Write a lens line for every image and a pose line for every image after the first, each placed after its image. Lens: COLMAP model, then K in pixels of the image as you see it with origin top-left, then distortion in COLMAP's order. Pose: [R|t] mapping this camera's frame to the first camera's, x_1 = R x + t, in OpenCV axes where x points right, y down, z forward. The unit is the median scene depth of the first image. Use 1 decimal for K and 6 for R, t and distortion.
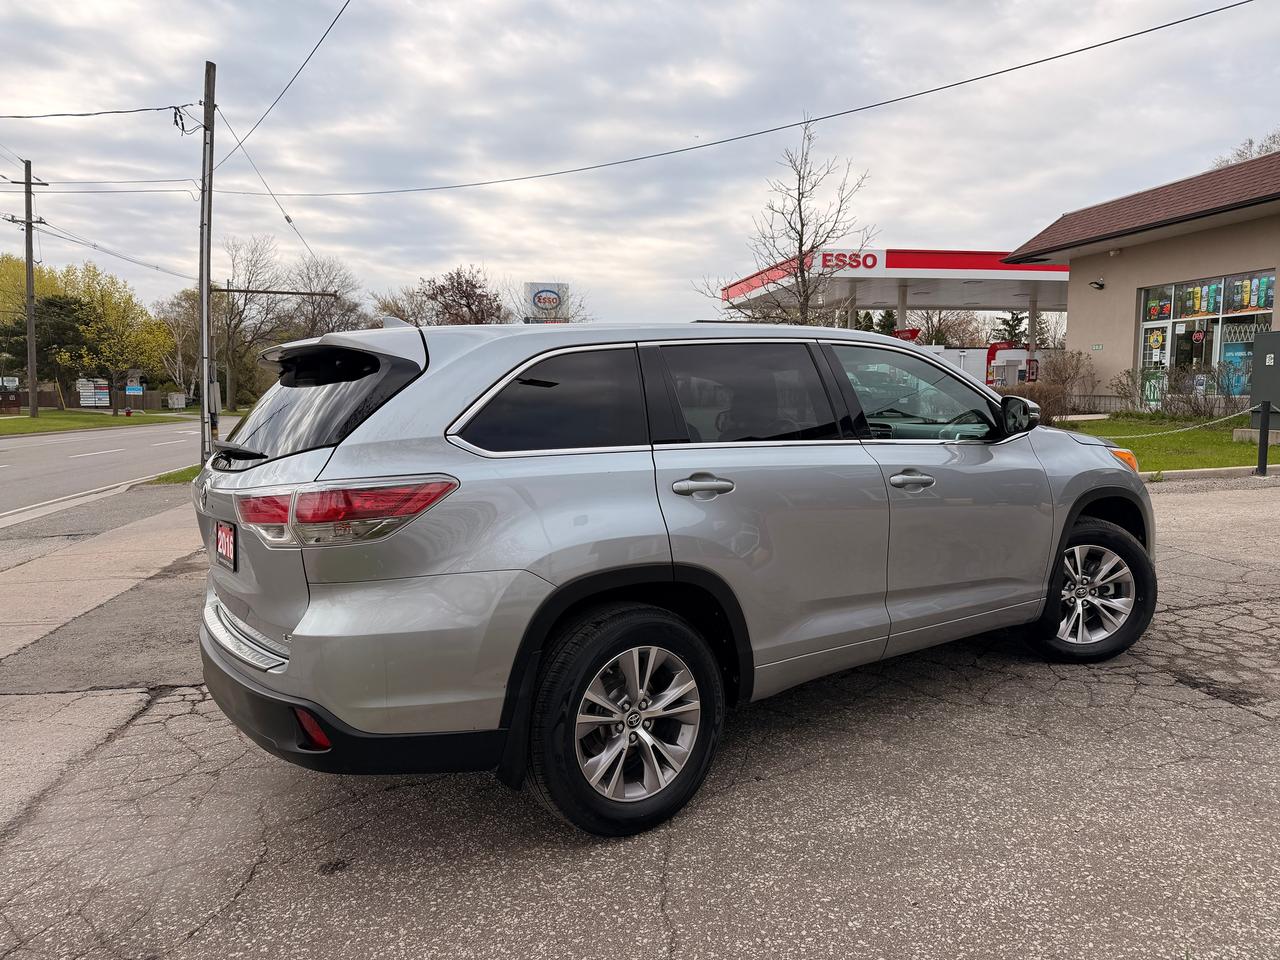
lens RADIAL K [[893.0, 0, 642.0], [0, 893.0, 472.8], [0, 0, 1]] dist [0.046500, -0.058009]
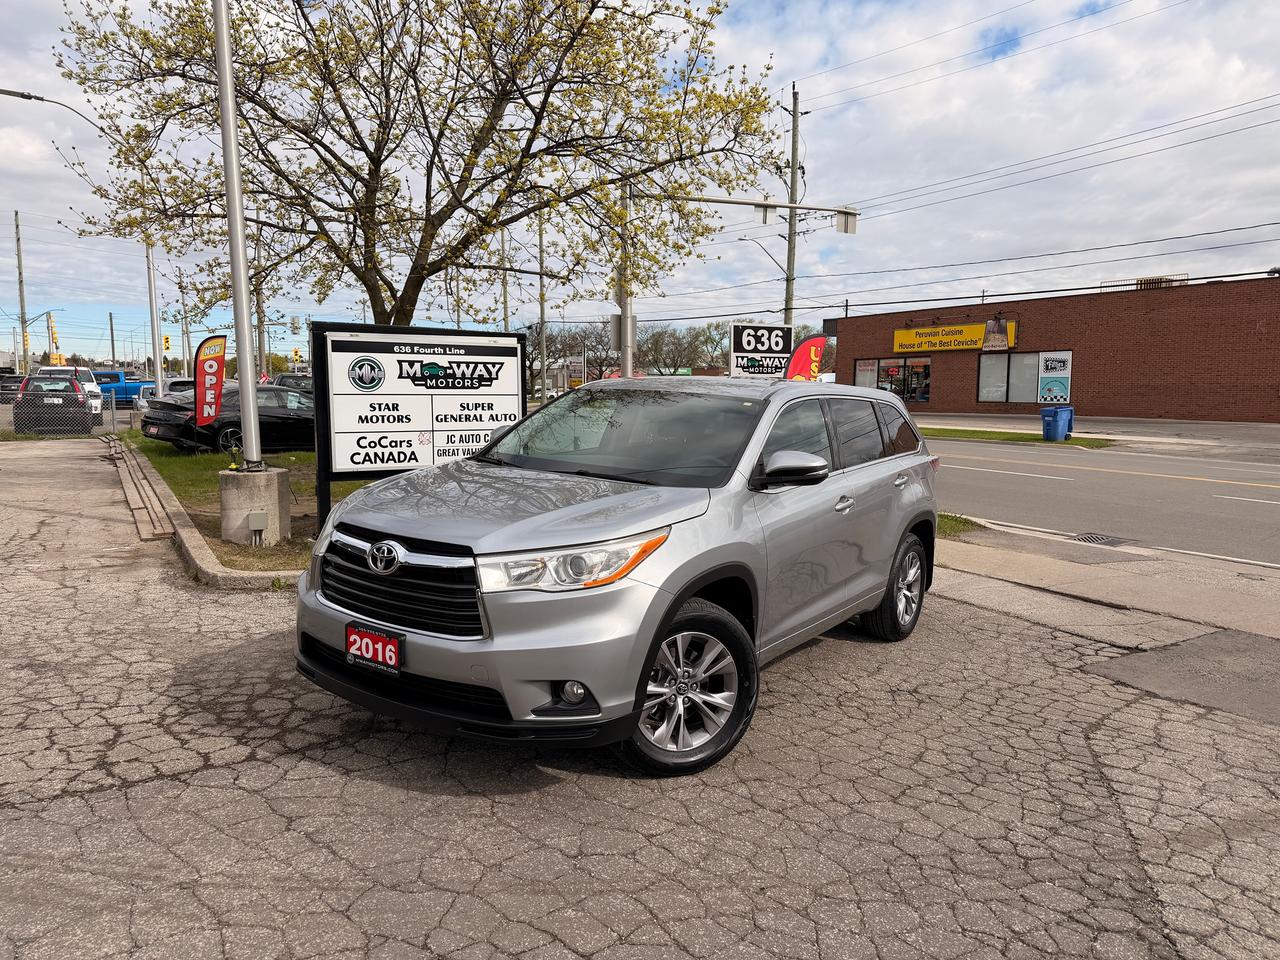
lens RADIAL K [[893.0, 0, 637.2], [0, 893.0, 492.8], [0, 0, 1]] dist [0.046500, -0.058009]
pose [[-0.931497, 0.042549, -0.361251, 0.136630], [-0.034159, 0.978514, 0.203332, -0.050558], [0.362141, 0.201744, -0.910029, 0.442226]]
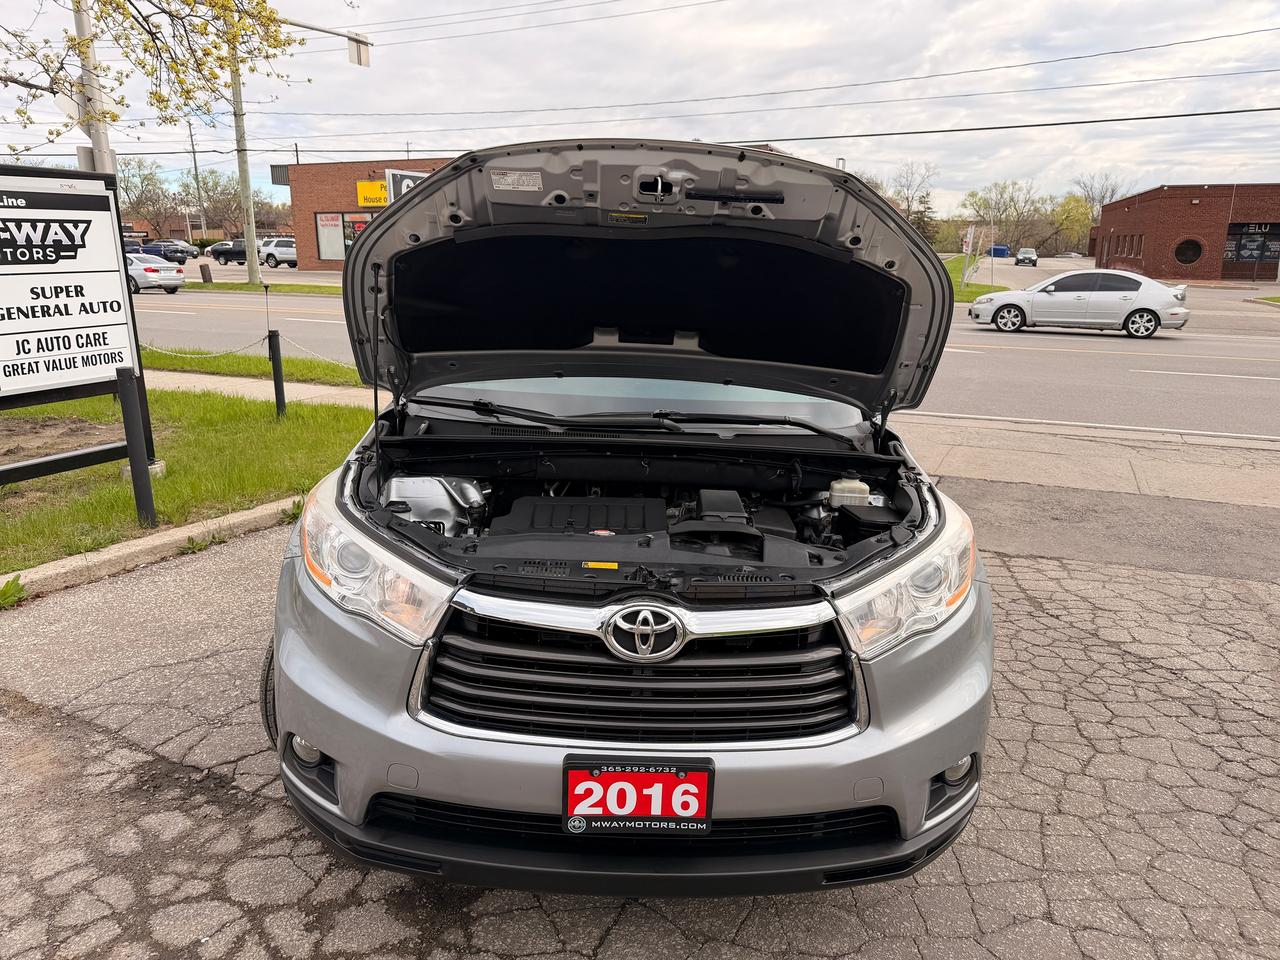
lens RADIAL K [[893.0, 0, 643.2], [0, 893.0, 498.8], [0, 0, 1]] dist [0.046500, -0.058009]
pose [[-0.551003, 0.228678, -0.802560, 0.188349], [-0.077653, 0.943499, 0.322150, -0.043862], [0.830883, 0.239826, -0.502113, 0.316962]]
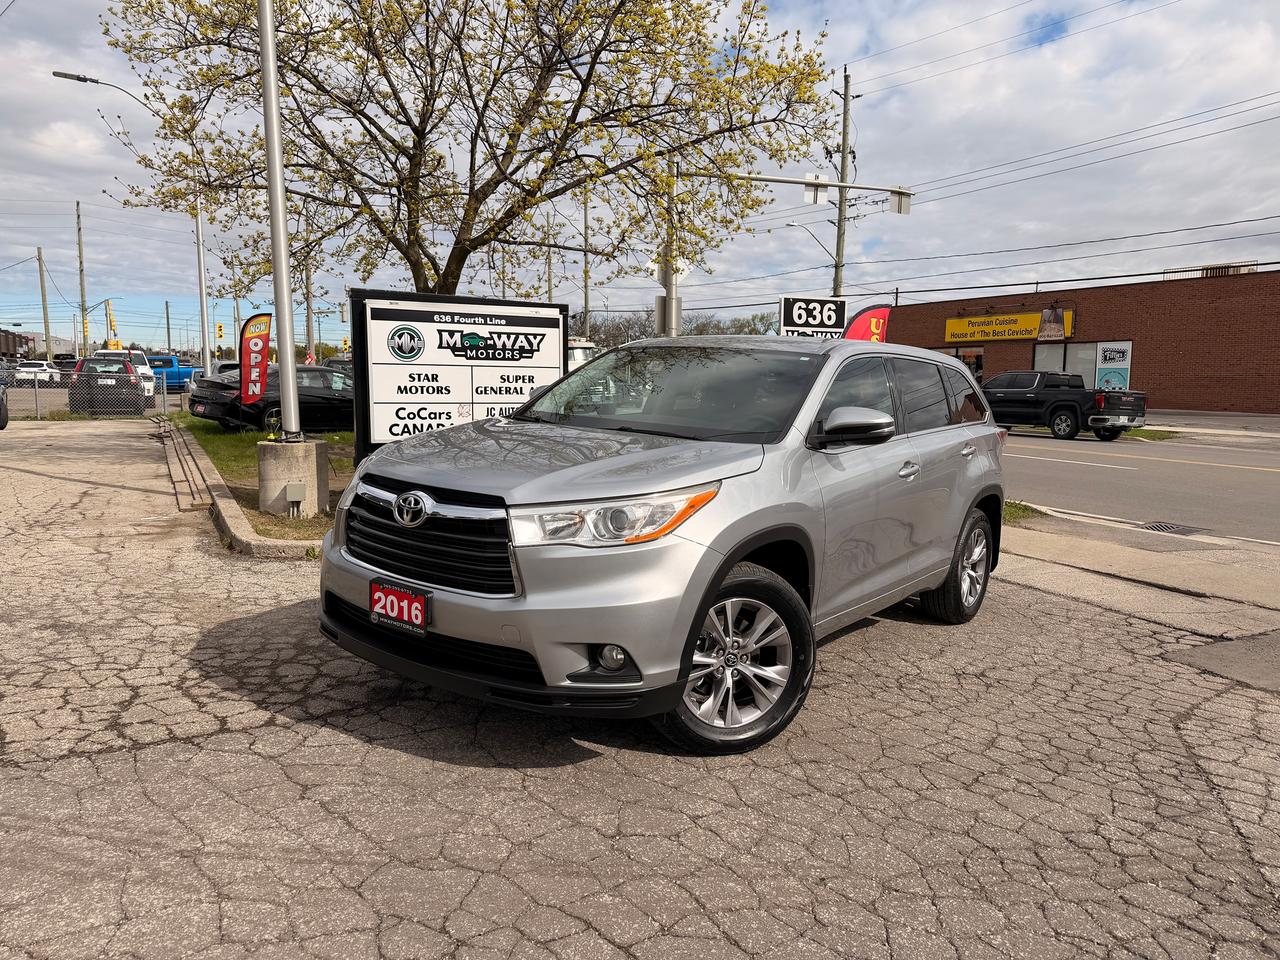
lens RADIAL K [[893.0, 0, 636.4], [0, 893.0, 489.9], [0, 0, 1]] dist [0.046500, -0.058009]
pose [[-0.948189, 0.032127, -0.316079, 0.132531], [-0.037053, 0.976902, 0.210450, -0.040317], [0.315539, 0.211258, -0.925097, 0.429965]]
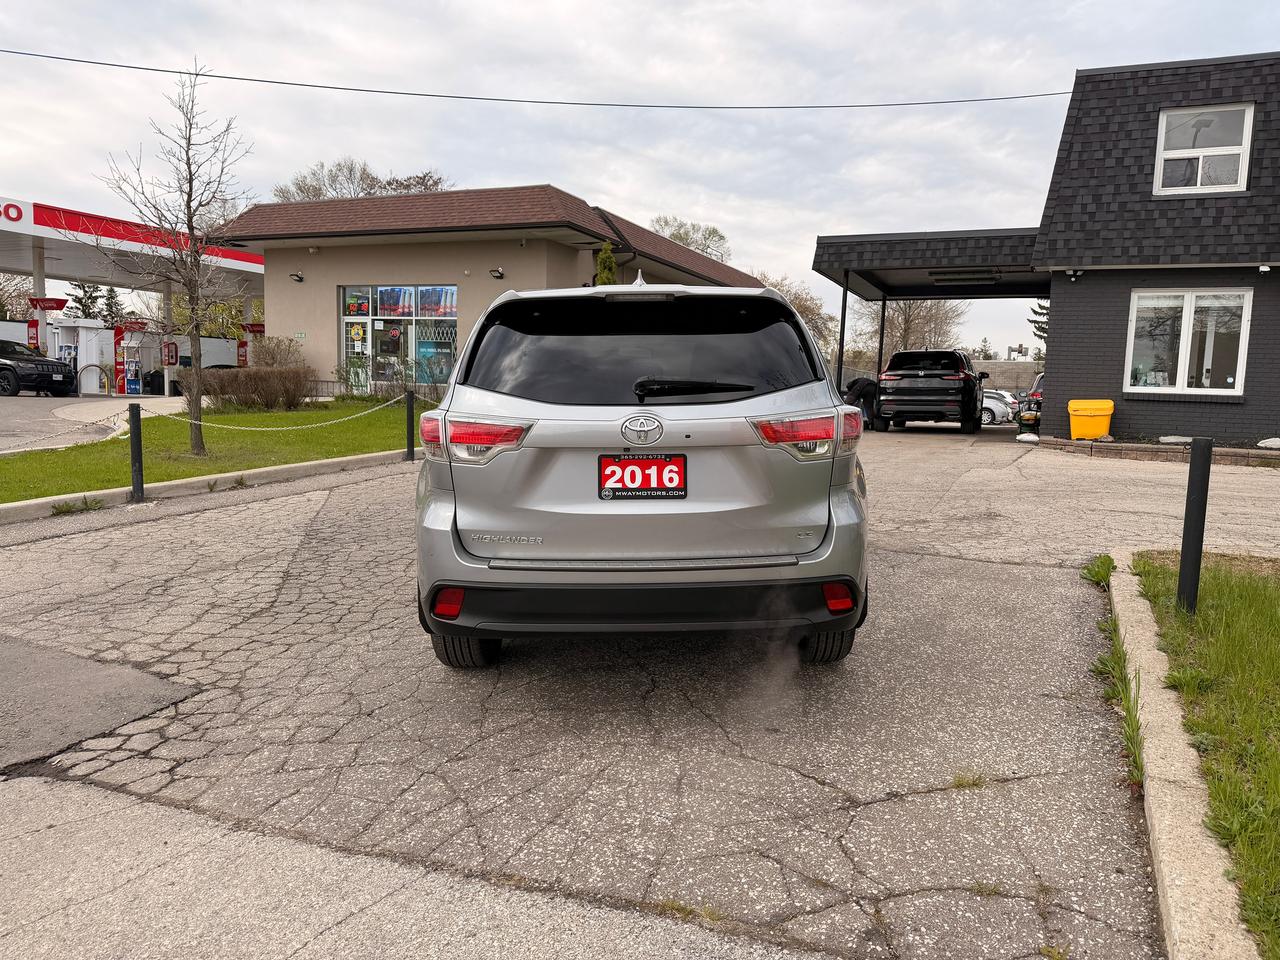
lens RADIAL K [[893.0, 0, 640.1], [0, 893.0, 483.0], [0, 0, 1]] dist [0.046500, -0.058009]
pose [[0.557960, -0.065433, 0.827284, -0.192783], [0.046352, 0.997788, 0.047657, 0.005682], [-0.828573, 0.011756, 0.559758, 0.063289]]
